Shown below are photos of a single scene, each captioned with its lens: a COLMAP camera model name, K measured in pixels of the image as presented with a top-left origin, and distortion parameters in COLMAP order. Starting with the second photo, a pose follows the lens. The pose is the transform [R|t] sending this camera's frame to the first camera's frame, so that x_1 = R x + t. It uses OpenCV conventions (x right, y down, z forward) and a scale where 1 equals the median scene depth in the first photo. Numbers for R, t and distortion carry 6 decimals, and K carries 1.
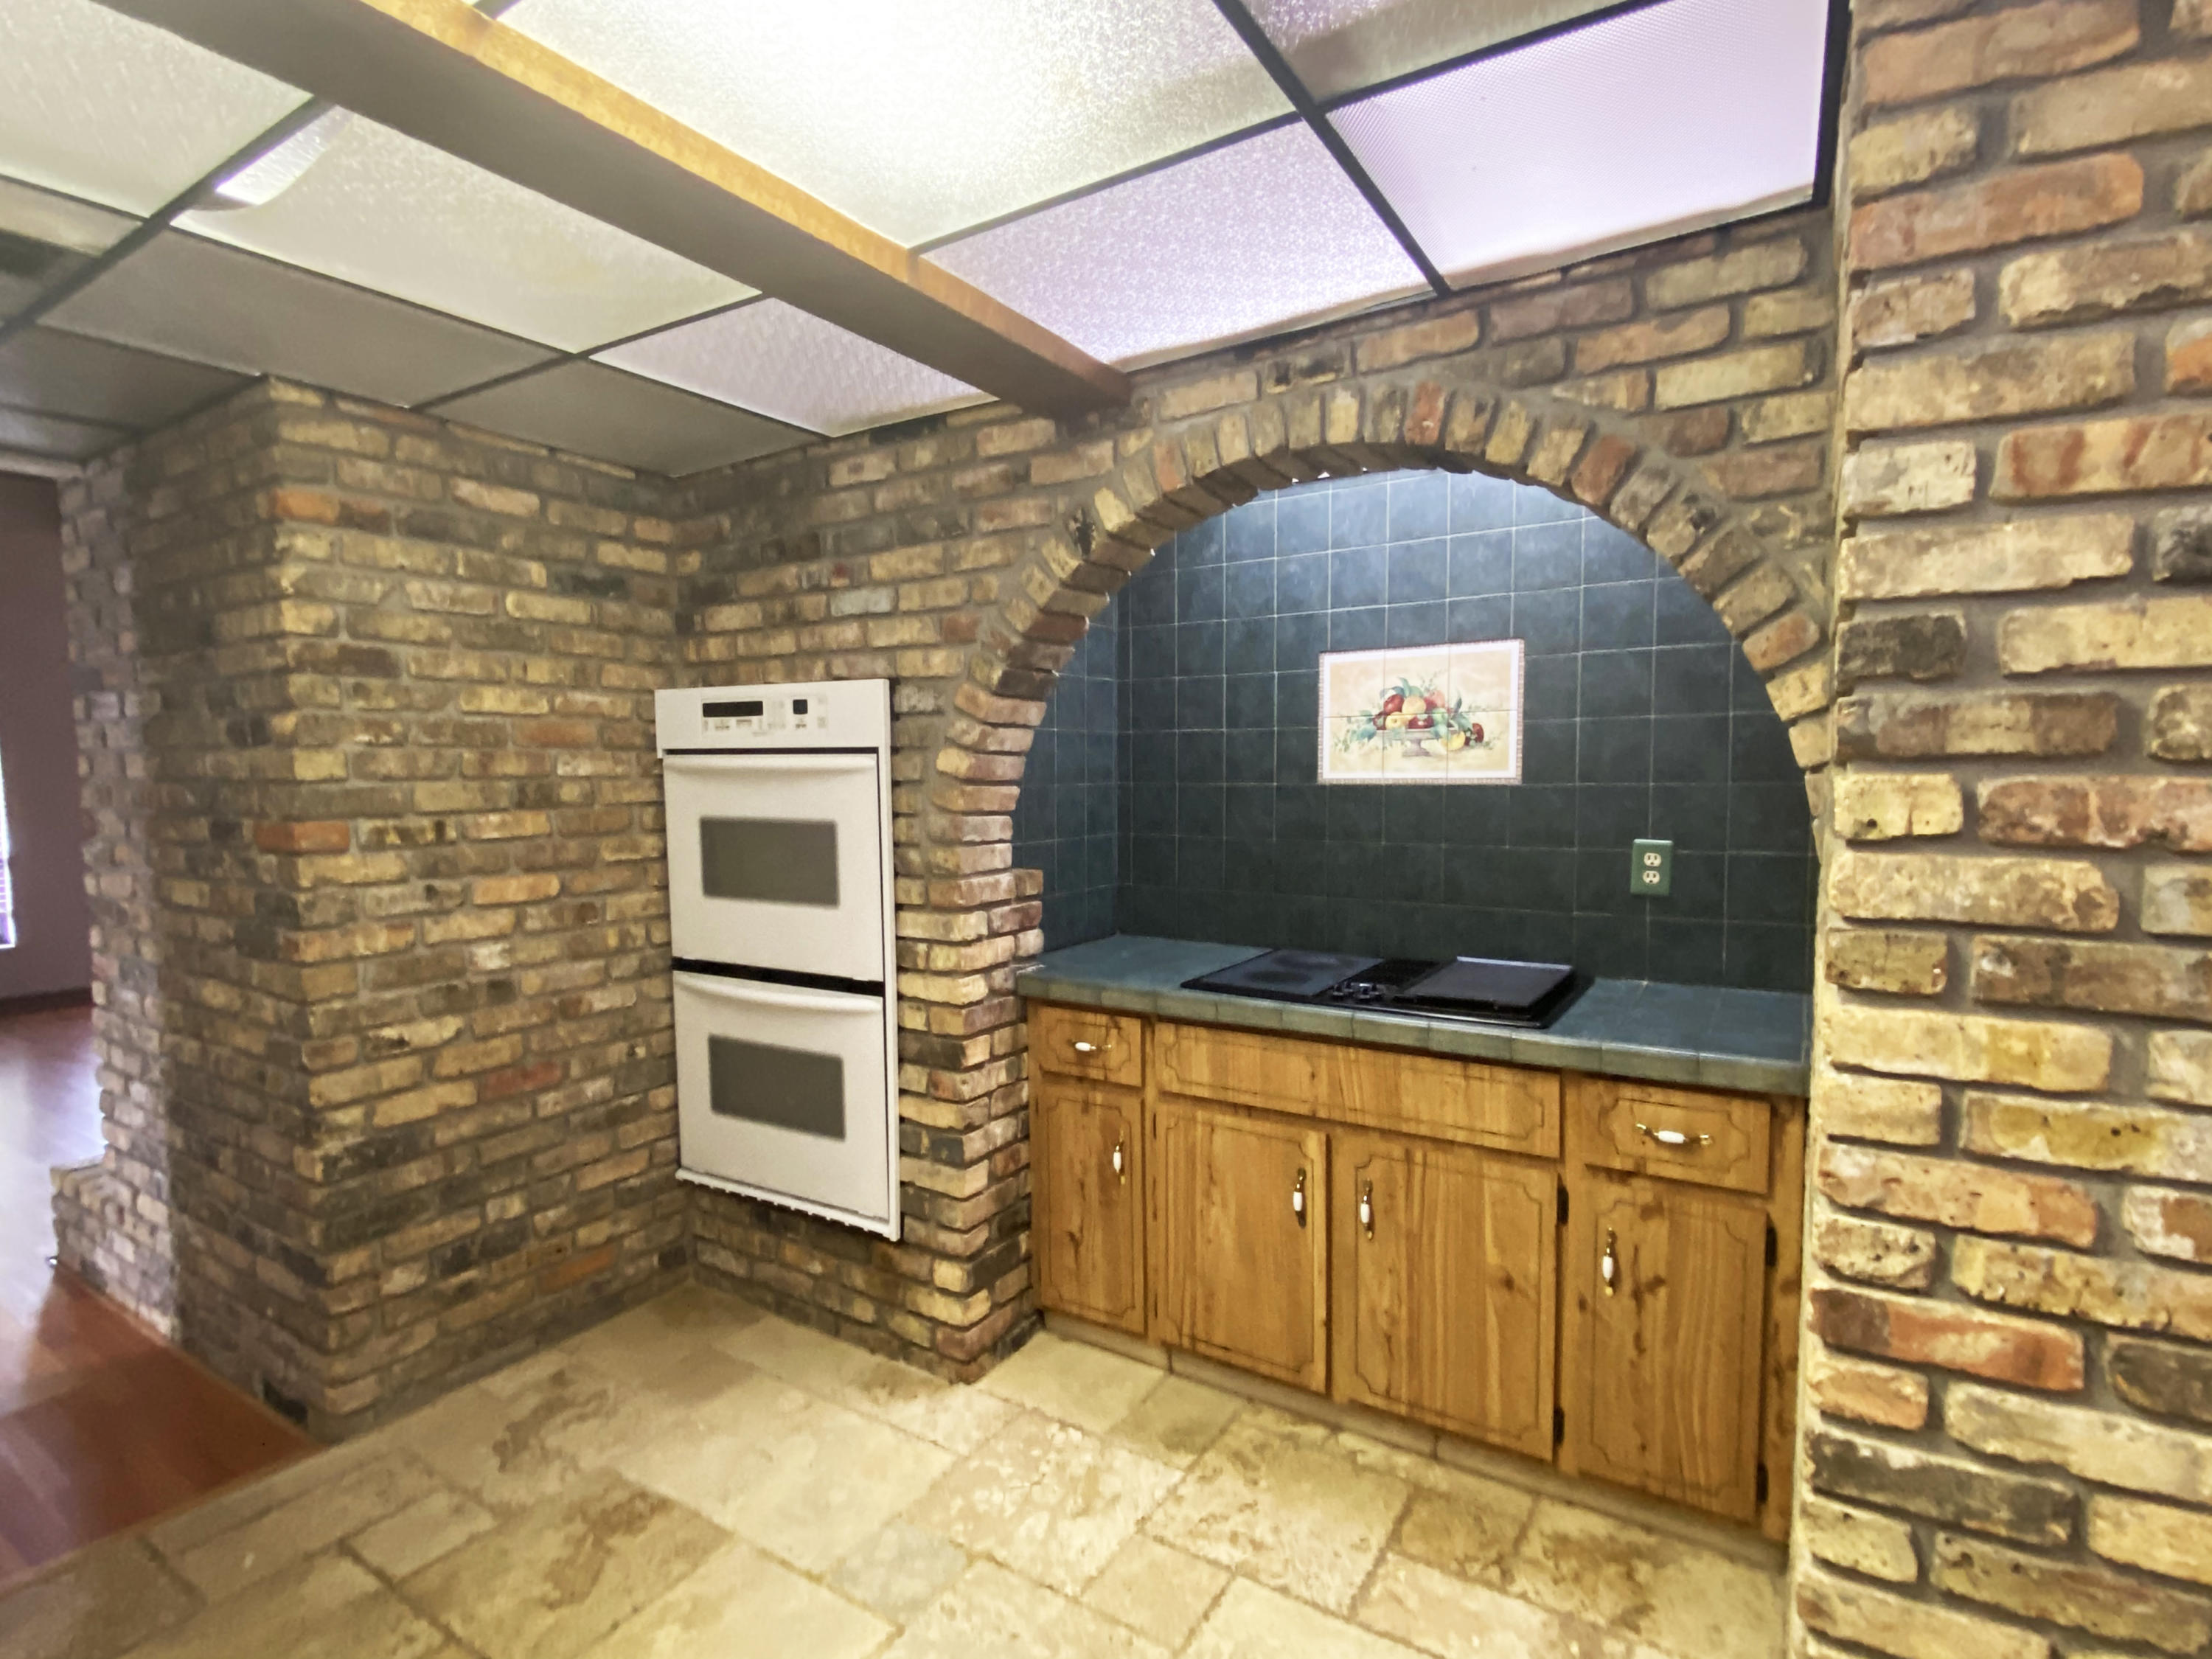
lens RADIAL K [[1104.9, 0, 1126.3], [0, 1104.9, 829.6], [0, 0, 1]] dist [0.020085, -0.021006]
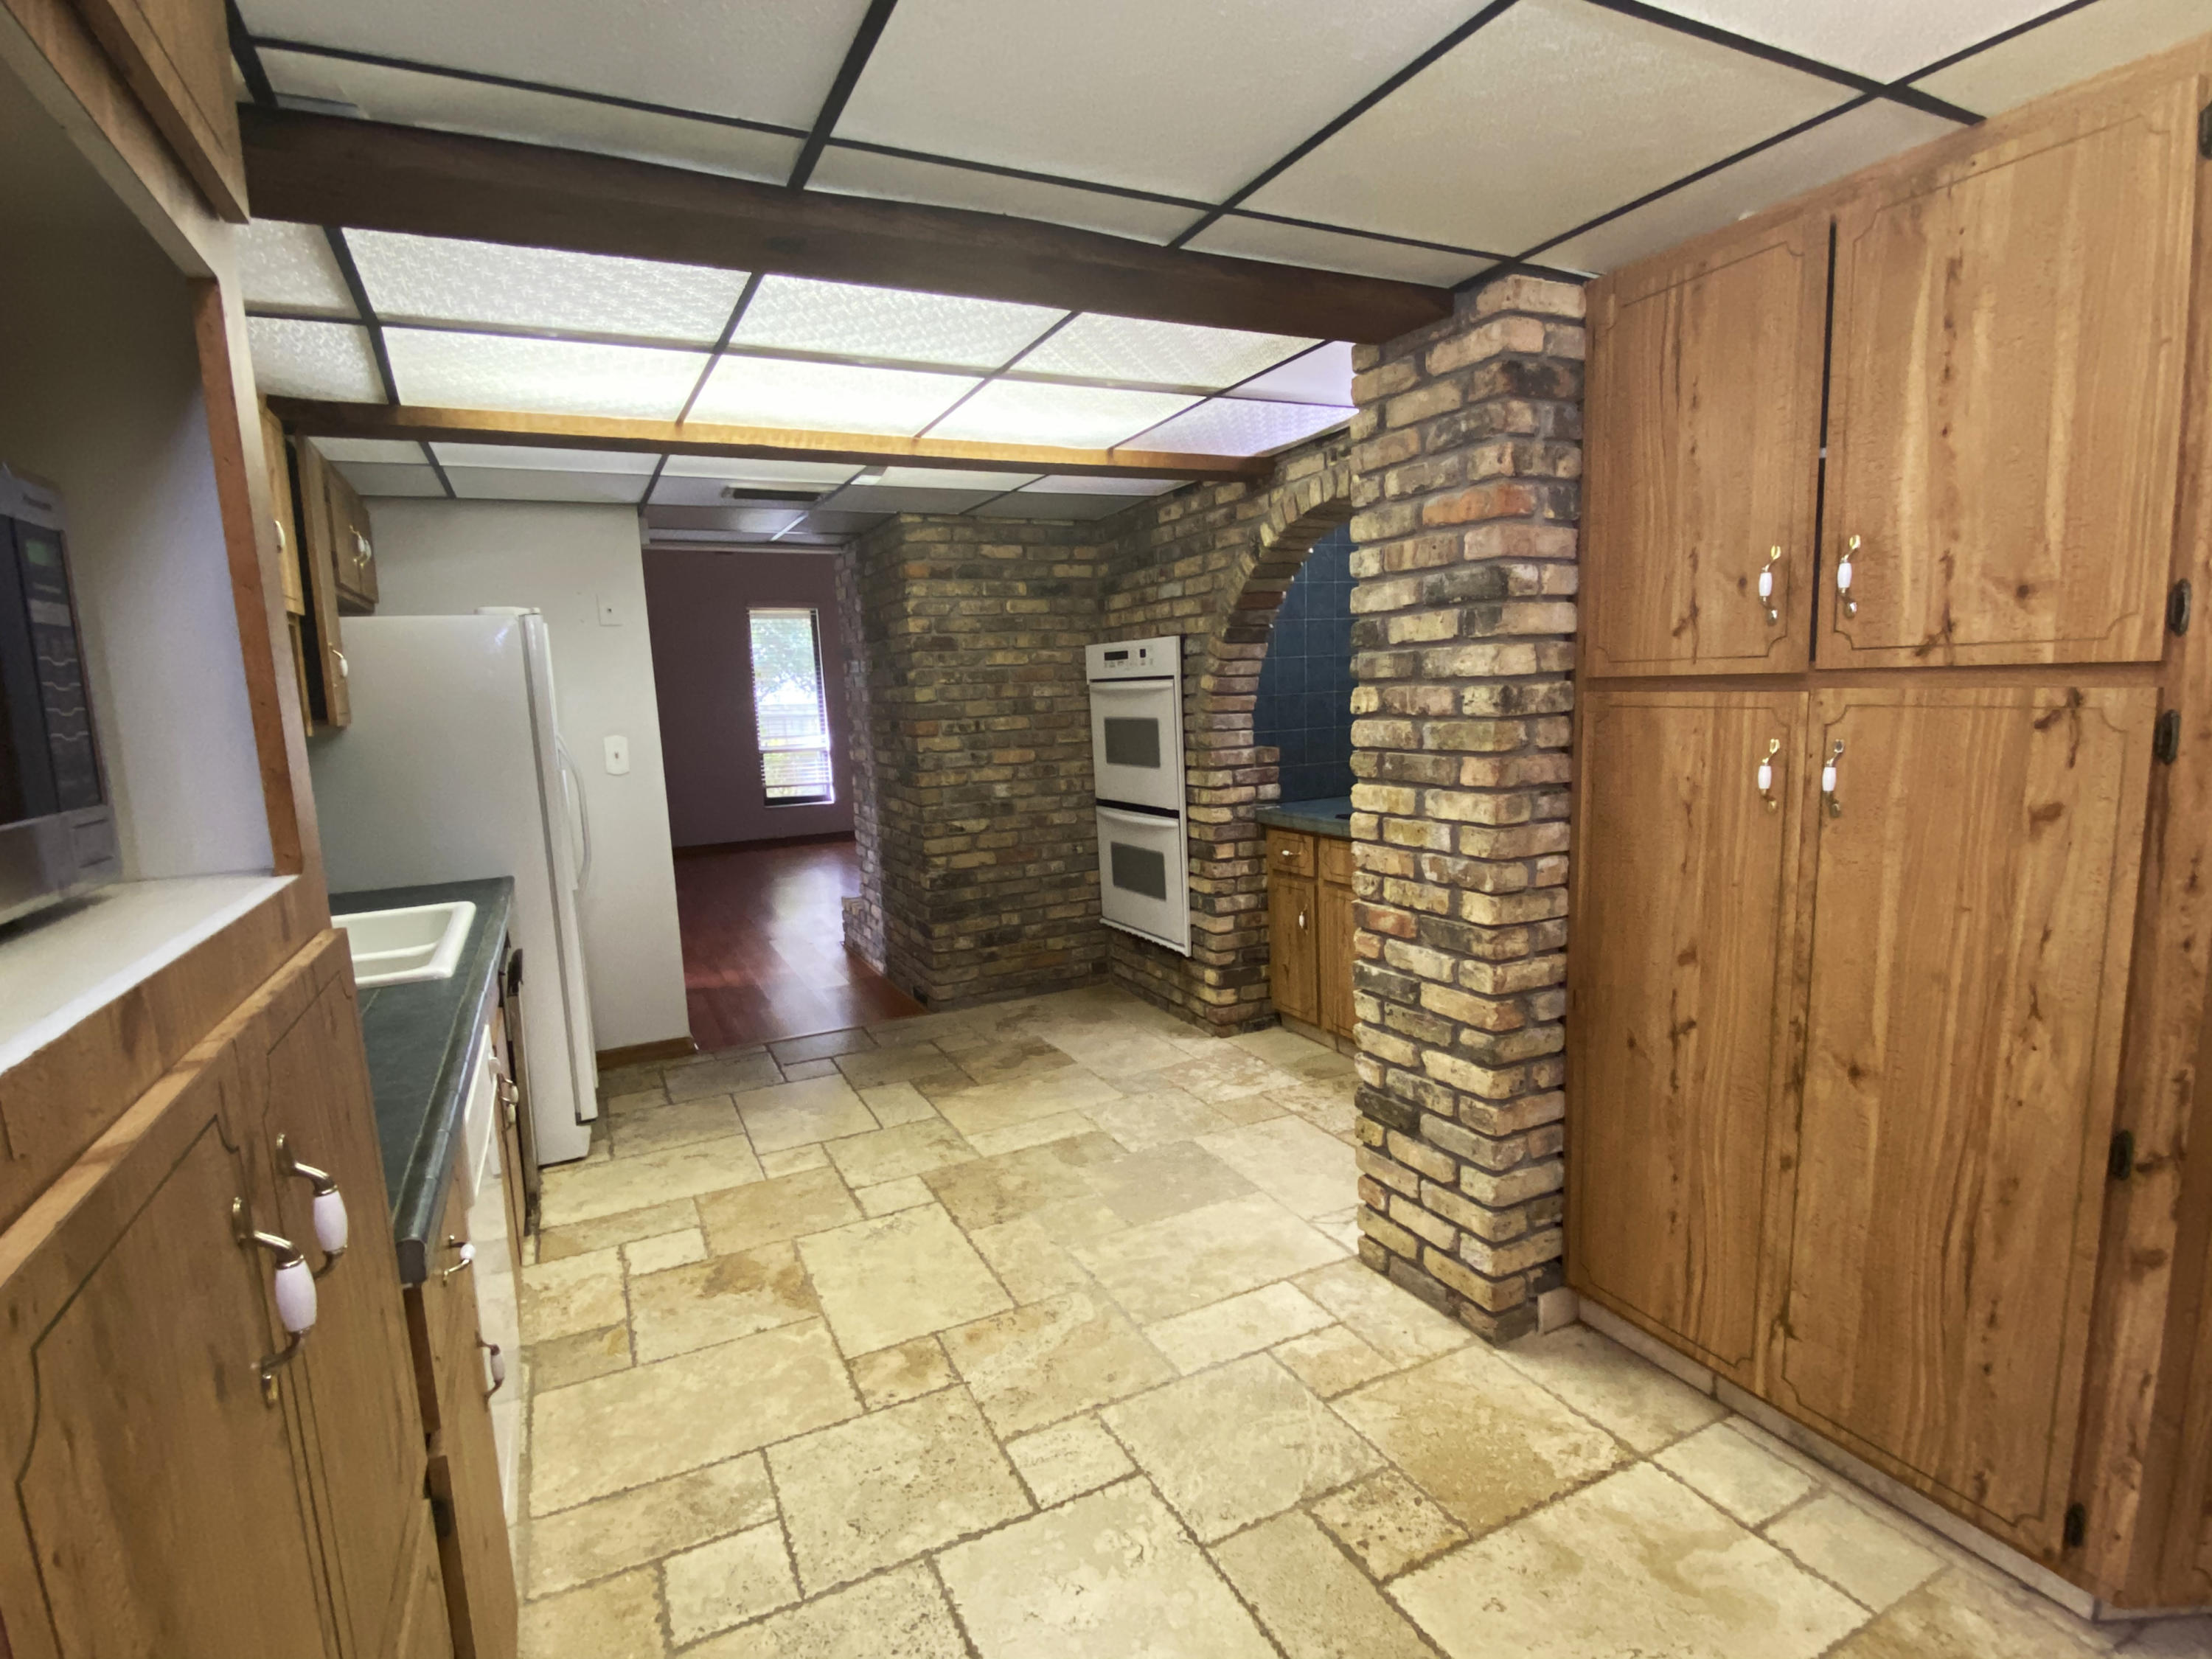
lens RADIAL K [[1104.9, 0, 1112.9], [0, 1104.9, 831.4], [0, 0, 1]] dist [0.020085, -0.021006]
pose [[0.852812, 0.039061, -0.520755, 0.642064], [0.005435, 0.996481, 0.083644, 0.025633], [0.522190, -0.074163, 0.849599, -0.583262]]
